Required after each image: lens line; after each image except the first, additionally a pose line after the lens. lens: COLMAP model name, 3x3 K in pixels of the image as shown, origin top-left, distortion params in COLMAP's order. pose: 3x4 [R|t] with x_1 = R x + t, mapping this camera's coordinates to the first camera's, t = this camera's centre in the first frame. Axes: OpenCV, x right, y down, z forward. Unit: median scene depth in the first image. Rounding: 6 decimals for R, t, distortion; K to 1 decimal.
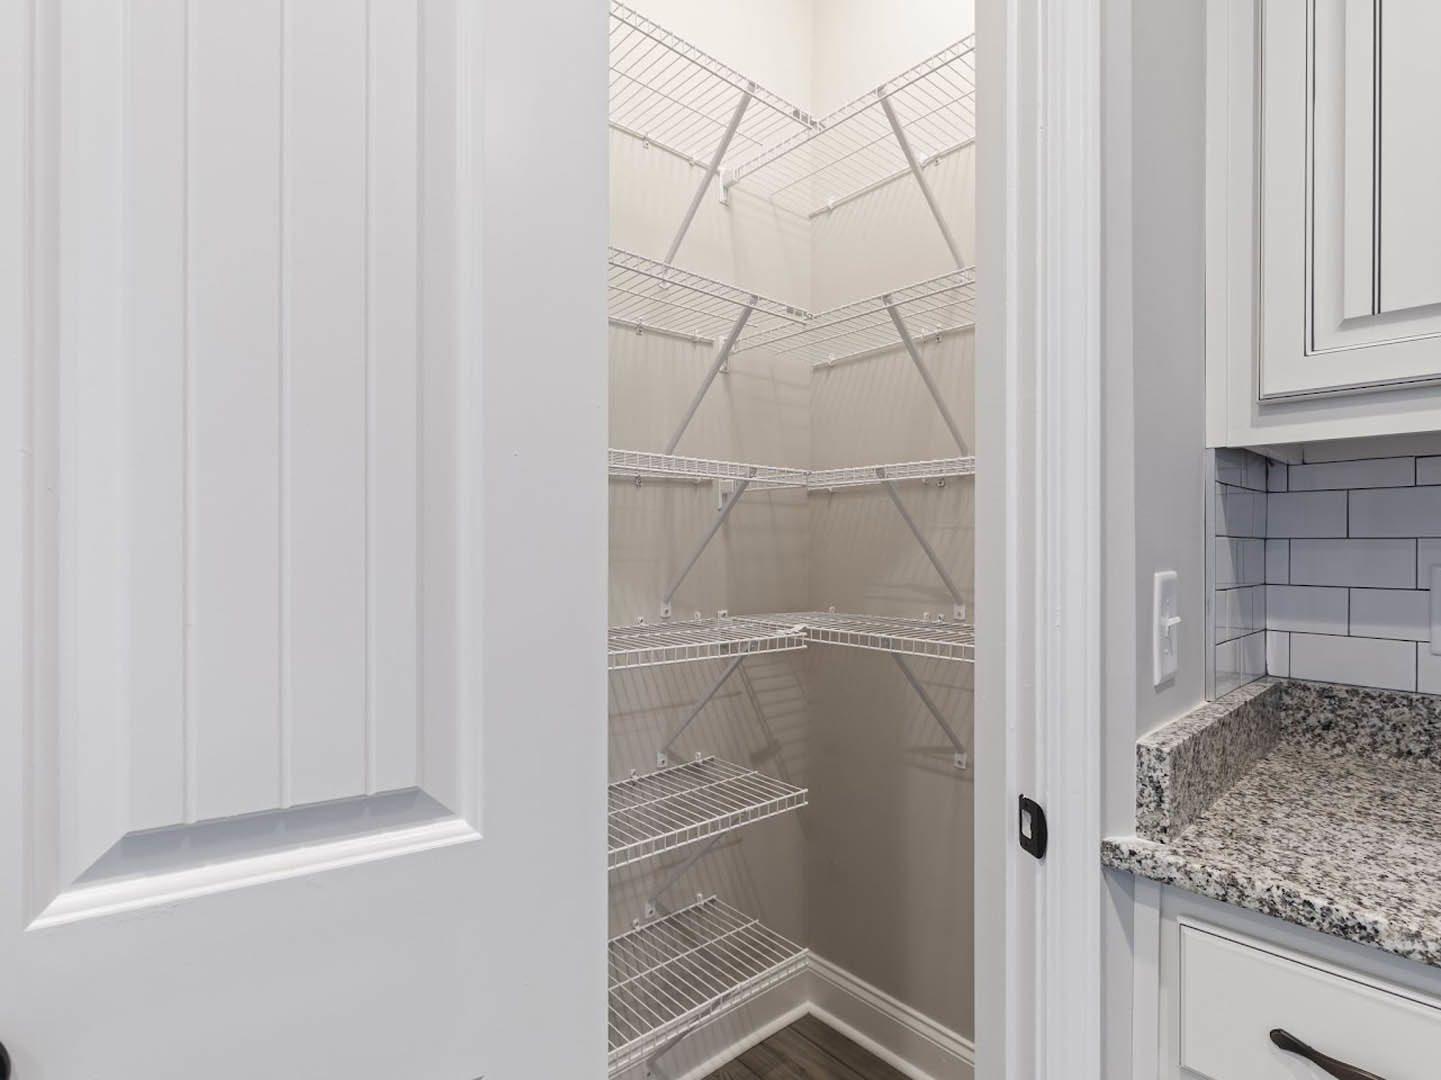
lens RADIAL K [[728.7, 0, 731.5], [0, 728.7, 547.5], [0, 0, 1]] dist [0.013610, -0.004861]
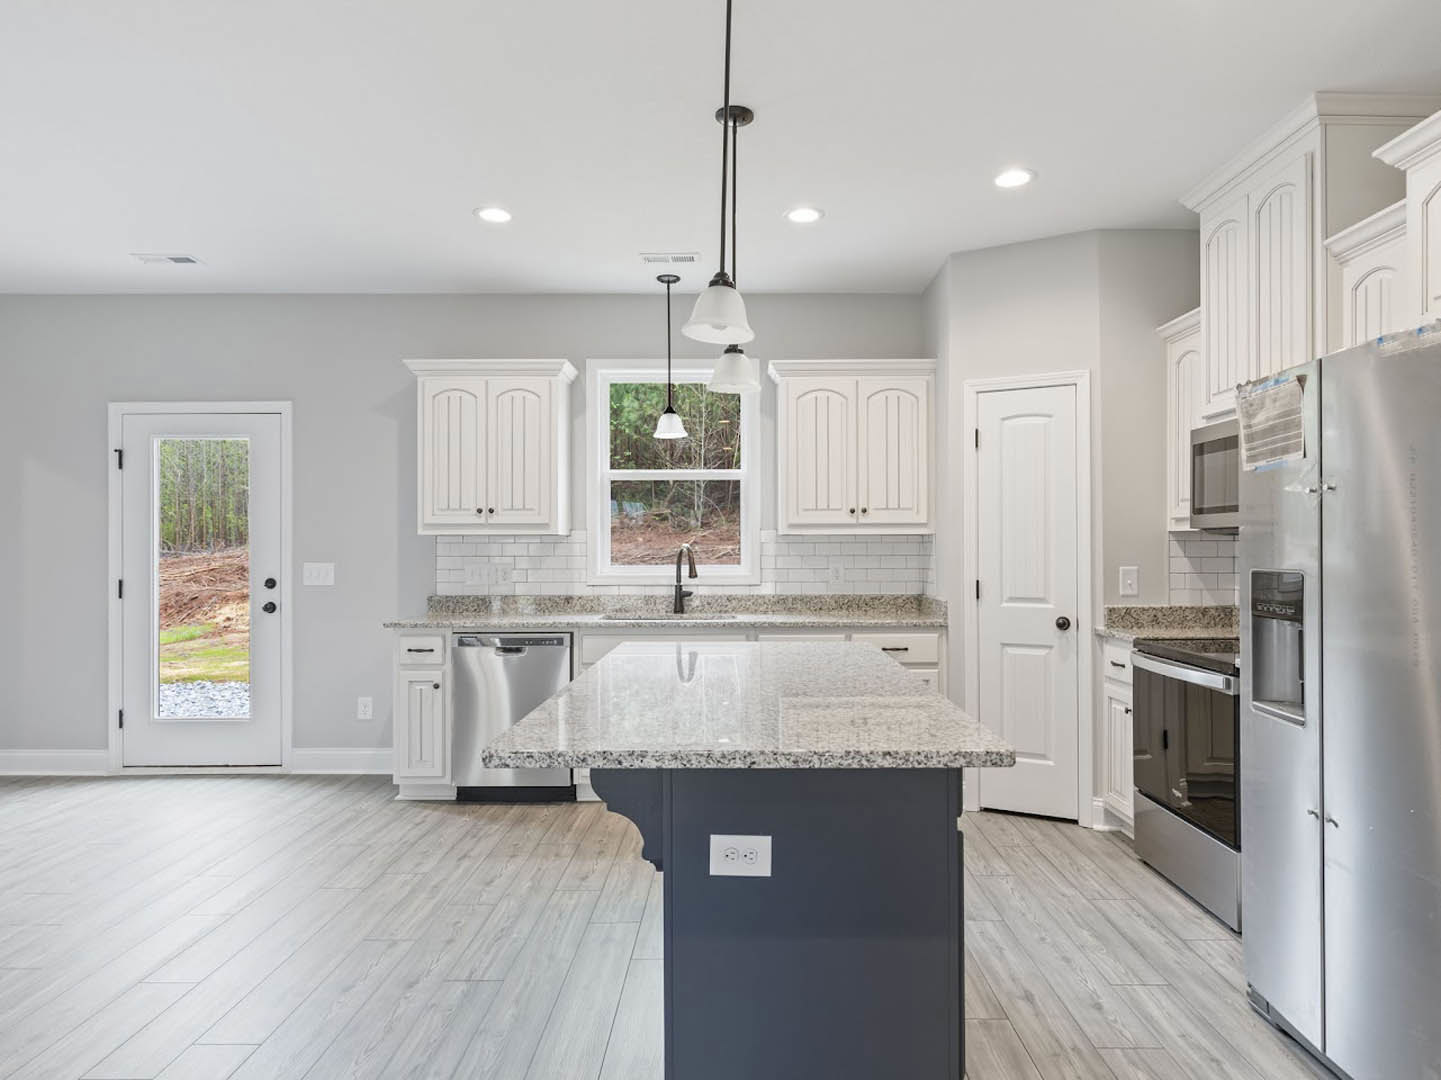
lens RADIAL K [[882.6, 0, 746.2], [0, 882.6, 545.1], [0, 0, 1]] dist [0.009372, -0.004162]
pose [[0.737102, -0.010358, -0.675703, 2.155579], [0.009484, 0.999943, -0.004983, -0.075363], [0.675715, -0.002736, 0.737157, -3.638674]]
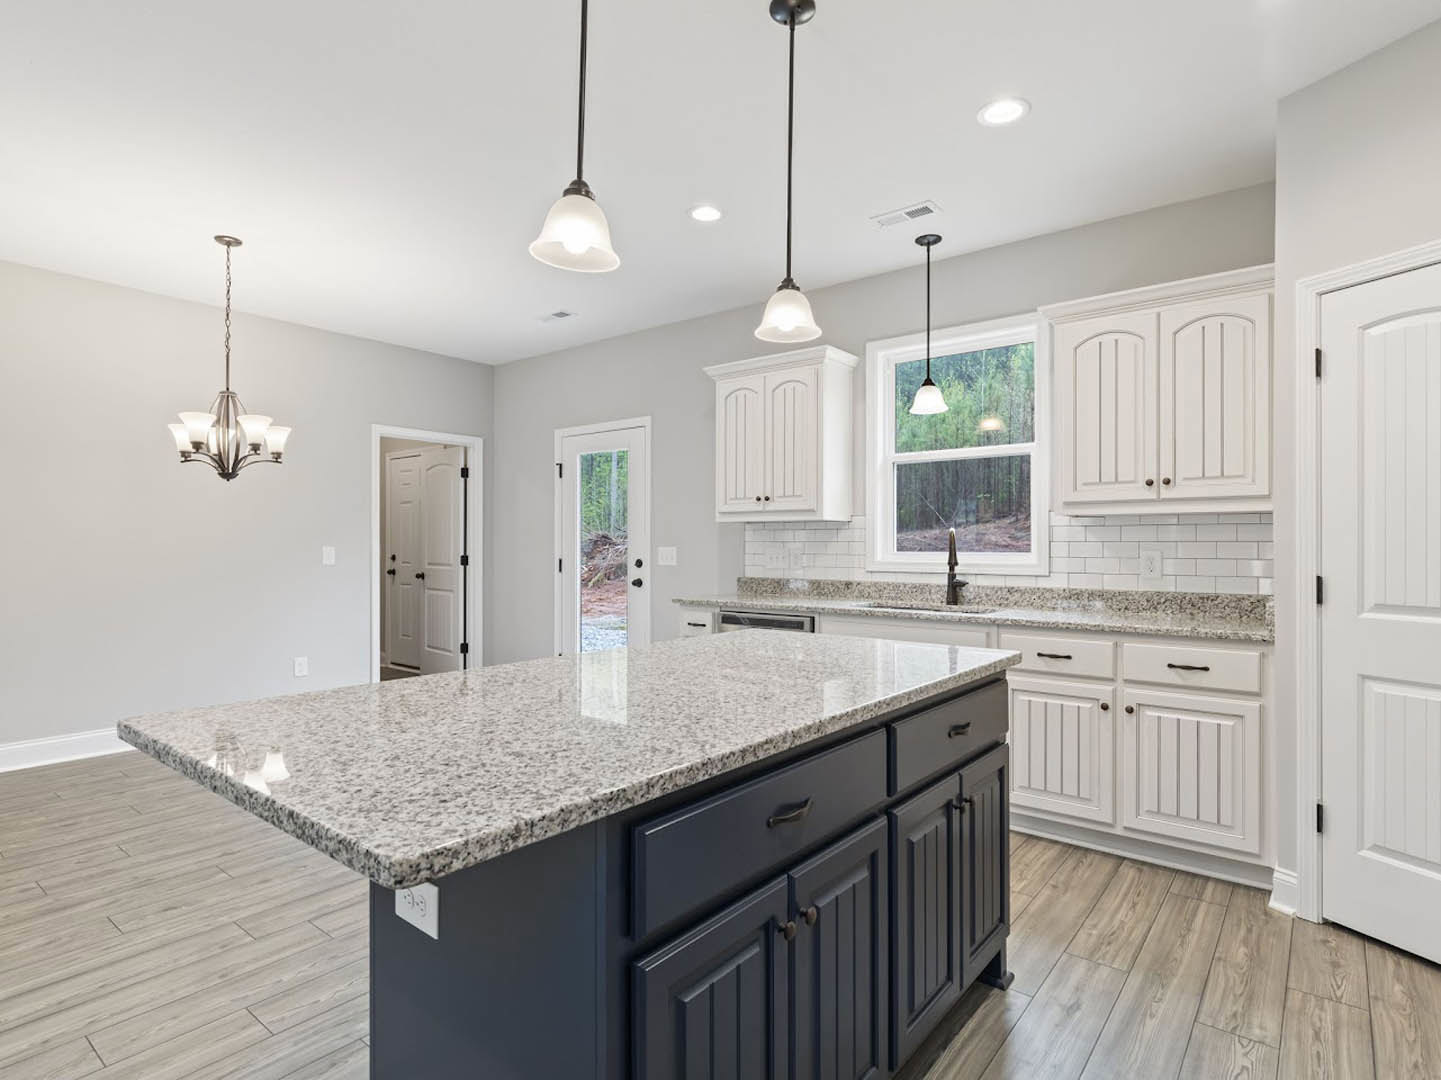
lens RADIAL K [[766.1, 0, 733.0], [0, 766.1, 538.3], [0, 0, 1]] dist [-0.000620, 0.000506]
pose [[0.164398, -0.014887, -0.986282, 2.223062], [0.002459, 0.999889, -0.014683, 0.002265], [0.986391, -0.000012, 0.164416, -1.819726]]
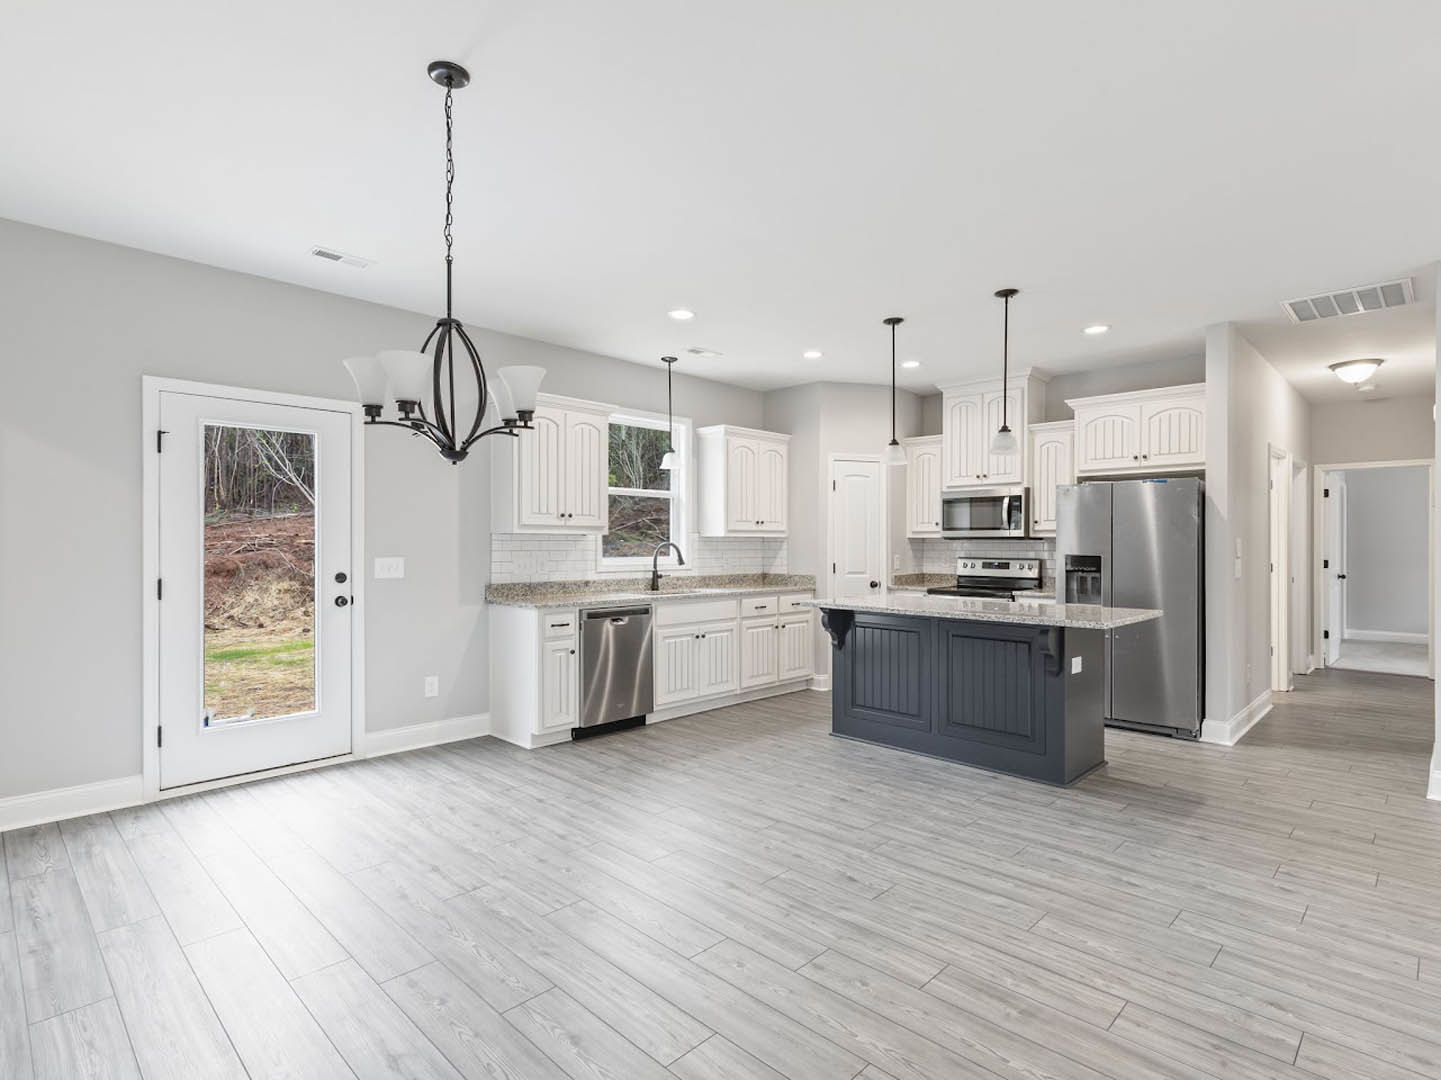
lens RADIAL K [[728.7, 0, 727.4], [0, 728.7, 546.5], [0, 0, 1]] dist [0.013610, -0.004861]
pose [[0.998662, -0.004777, 0.051500, -1.551449], [0.004480, 0.999973, 0.005879, -0.109361], [-0.051527, -0.005640, 0.998656, -6.397918]]
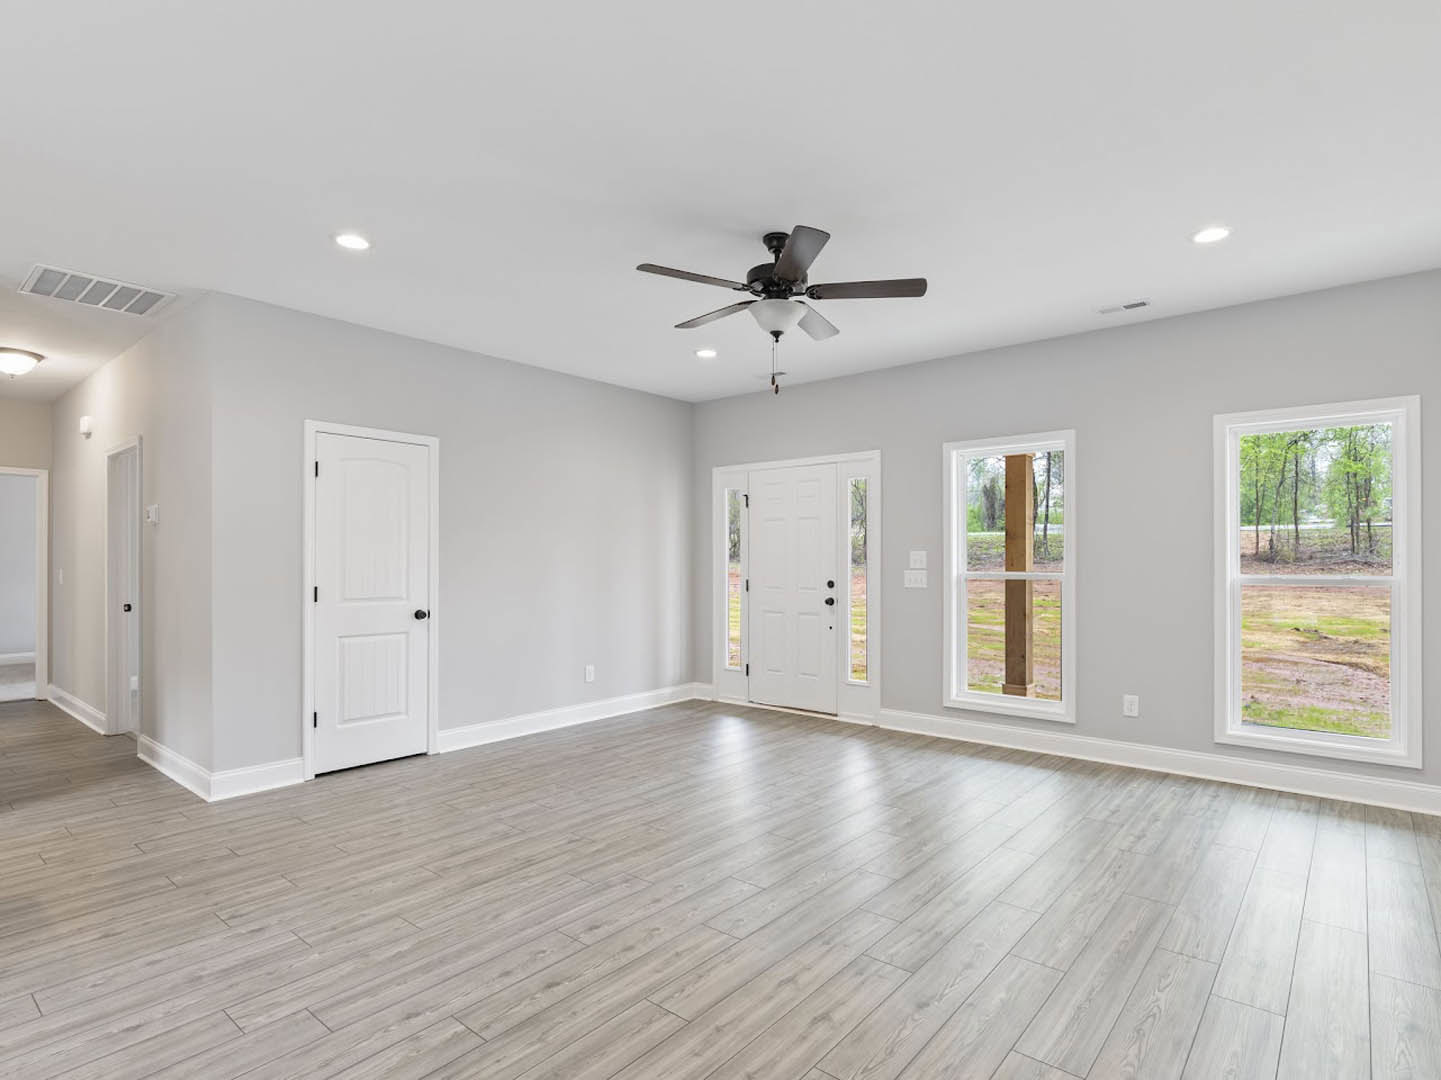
lens RADIAL K [[766.1, 0, 716.7], [0, 766.1, 556.3], [0, 0, 1]] dist [-0.000620, 0.000506]
pose [[-0.118187, 0.000093, 0.992991, -2.198989], [-0.002502, 0.999997, -0.000391, -0.095381], [-0.992988, -0.002531, -0.118186, -4.919963]]
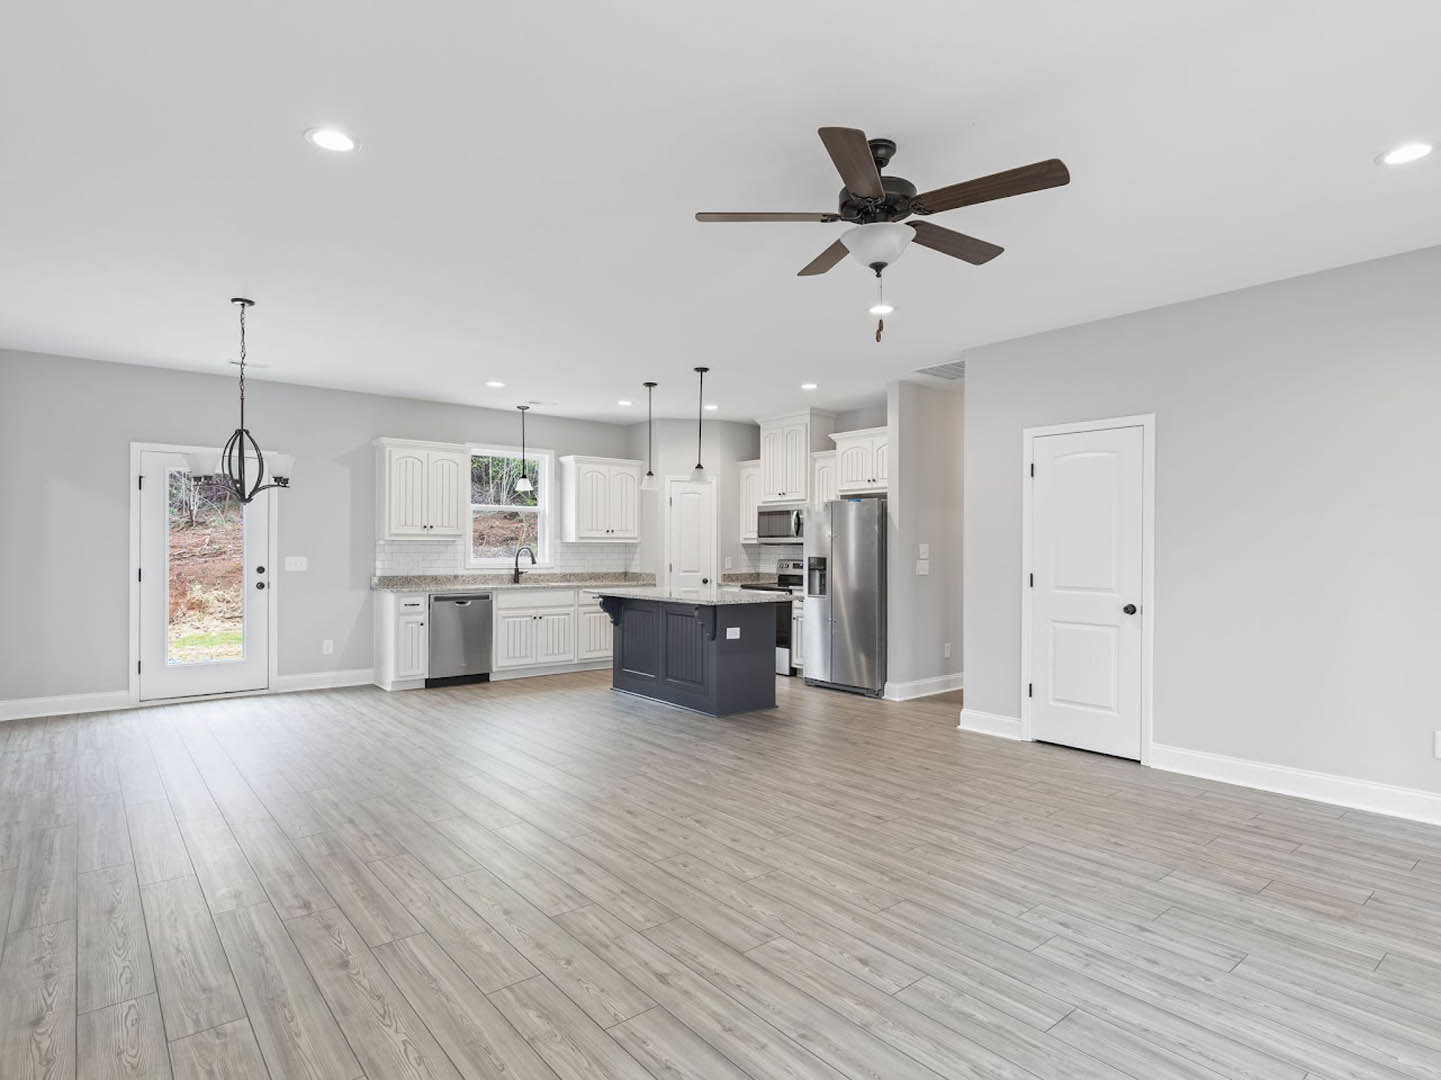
lens RADIAL K [[766.1, 0, 723.2], [0, 766.1, 551.7], [0, 0, 1]] dist [-0.000620, 0.000506]
pose [[0.998529, -0.002202, -0.054176, 1.019541], [0.002510, 0.999981, 0.005615, -0.095622], [0.054163, -0.005743, 0.998516, -8.645523]]
